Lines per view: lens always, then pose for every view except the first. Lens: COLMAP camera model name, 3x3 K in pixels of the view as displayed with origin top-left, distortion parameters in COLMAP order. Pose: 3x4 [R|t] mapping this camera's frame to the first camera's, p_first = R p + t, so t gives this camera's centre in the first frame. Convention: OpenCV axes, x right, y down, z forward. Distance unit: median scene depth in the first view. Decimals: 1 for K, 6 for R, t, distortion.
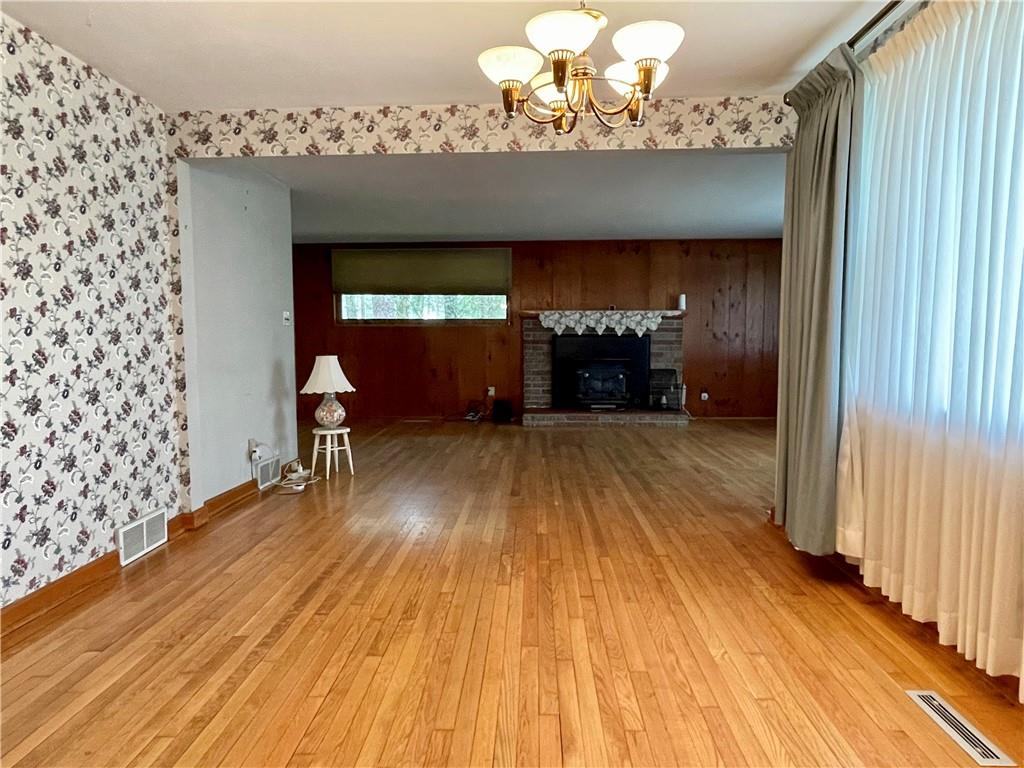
lens RADIAL K [[653.9, 0, 510.7], [0, 653.9, 386.3], [0, 0, 1]] dist [0.030795, 0.000408]
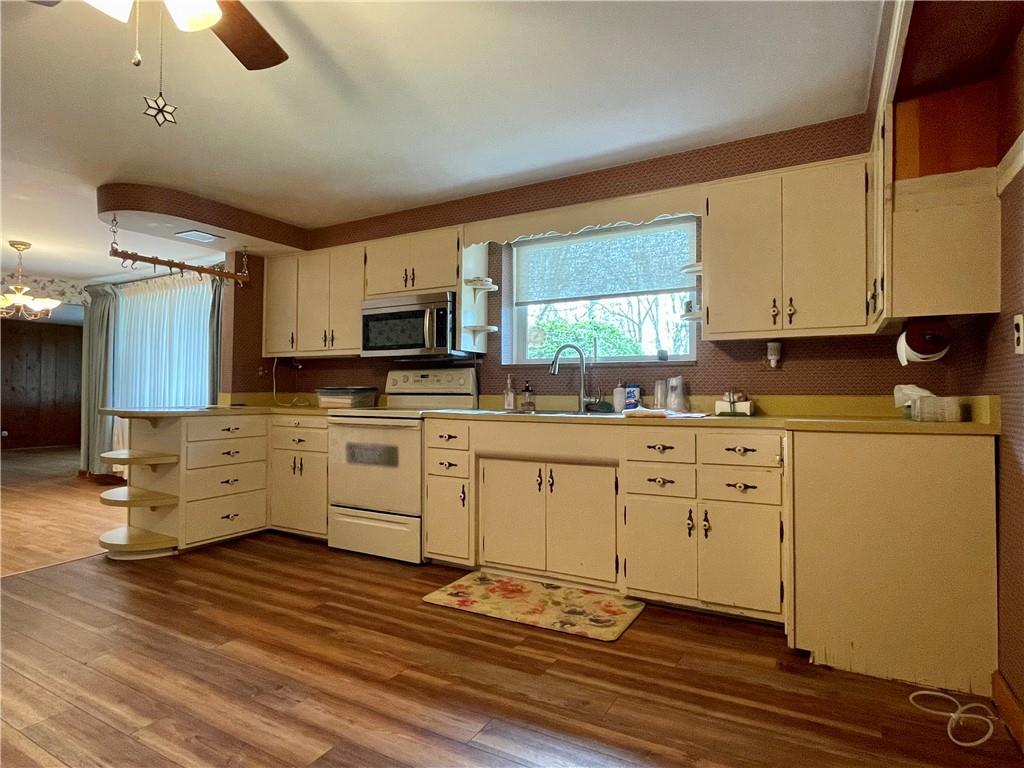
lens RADIAL K [[557.4, 0, 511.7], [0, 557.4, 382.5], [0, 0, 1]] dist [-0.004441, 0.000370]
pose [[0.465982, 0.022962, 0.884496, -0.240662], [0.061165, 0.996436, -0.058091, 0.042236], [-0.882677, 0.081169, 0.462917, -0.479403]]
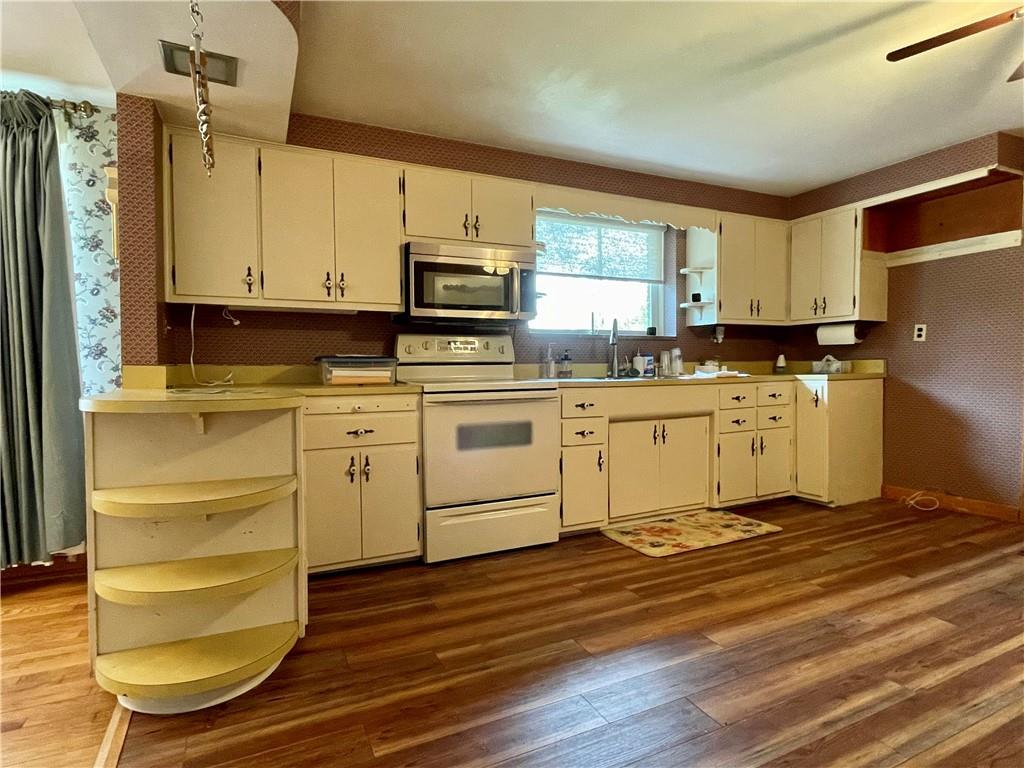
lens RADIAL K [[557.4, 0, 510.4], [0, 557.4, 382.8], [0, 0, 1]] dist [-0.004441, 0.000370]
pose [[-0.458487, -0.021411, 0.888443, -0.235361], [0.077221, 0.994969, 0.063828, 0.010674], [-0.885340, 0.097870, -0.454526, -0.038863]]
